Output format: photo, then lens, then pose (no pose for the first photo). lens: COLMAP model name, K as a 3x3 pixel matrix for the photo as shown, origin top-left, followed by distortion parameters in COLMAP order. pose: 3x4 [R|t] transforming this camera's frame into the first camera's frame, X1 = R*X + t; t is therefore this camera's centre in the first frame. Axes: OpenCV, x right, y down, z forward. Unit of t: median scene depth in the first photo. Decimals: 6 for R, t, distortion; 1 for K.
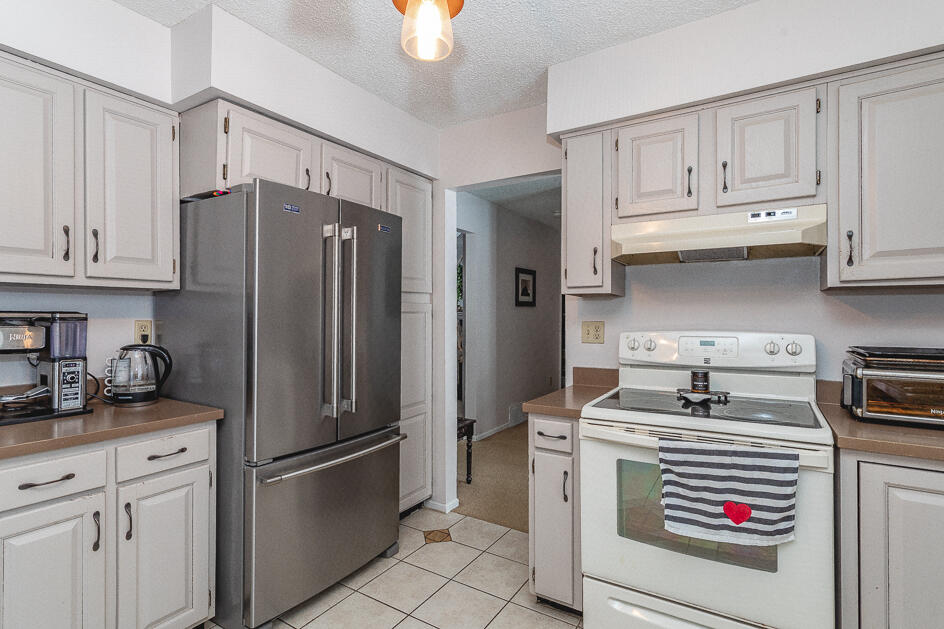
lens RADIAL K [[469.2, 0, 451.8], [0, 469.2, 317.8], [0, 0, 1]] dist [0.002054, 0.000660]
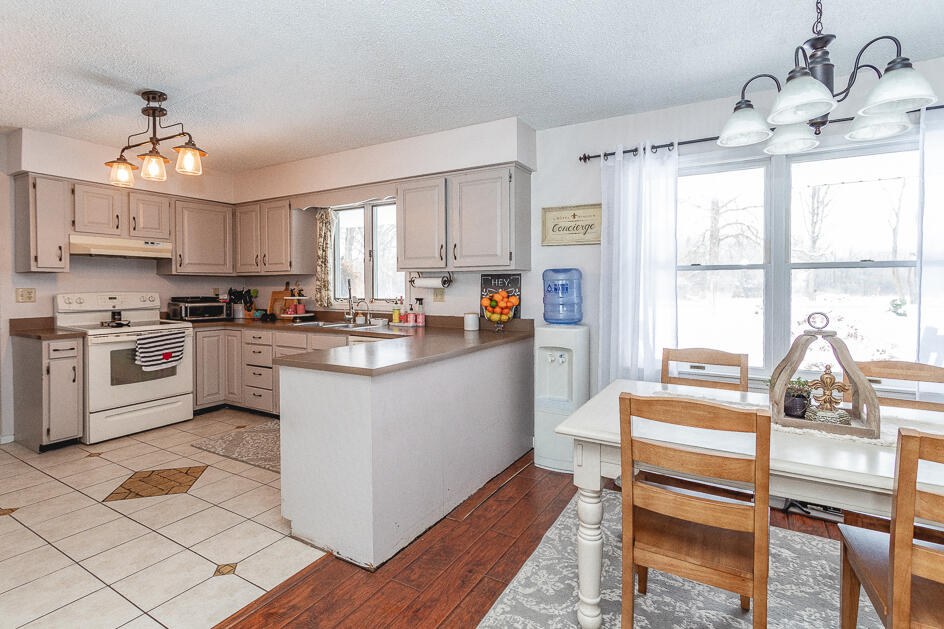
lens RADIAL K [[458.3, 0, 475.1], [0, 458.3, 289.7], [0, 0, 1]] dist [0.027188, 0.000199]
pose [[-0.043756, -0.006619, 0.999020, -1.723220], [0.002738, 0.999974, 0.006746, 0.008080], [-0.999038, 0.003030, -0.043737, -0.542631]]
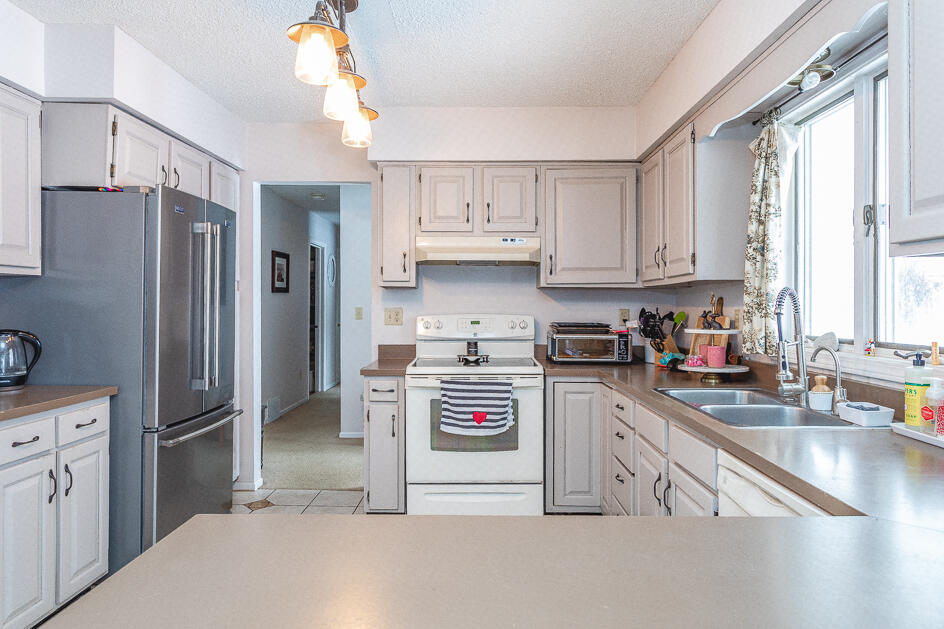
lens RADIAL K [[625.5, 0, 472.0], [0, 625.5, 314.5], [0, 0, 1]] dist [-0.004481, -0.001375]
pose [[0.839946, -0.005373, 0.542643, -0.567627], [-0.001762, 0.999919, 0.012627, 0.005194], [-0.542667, -0.011562, 0.839868, -0.682091]]
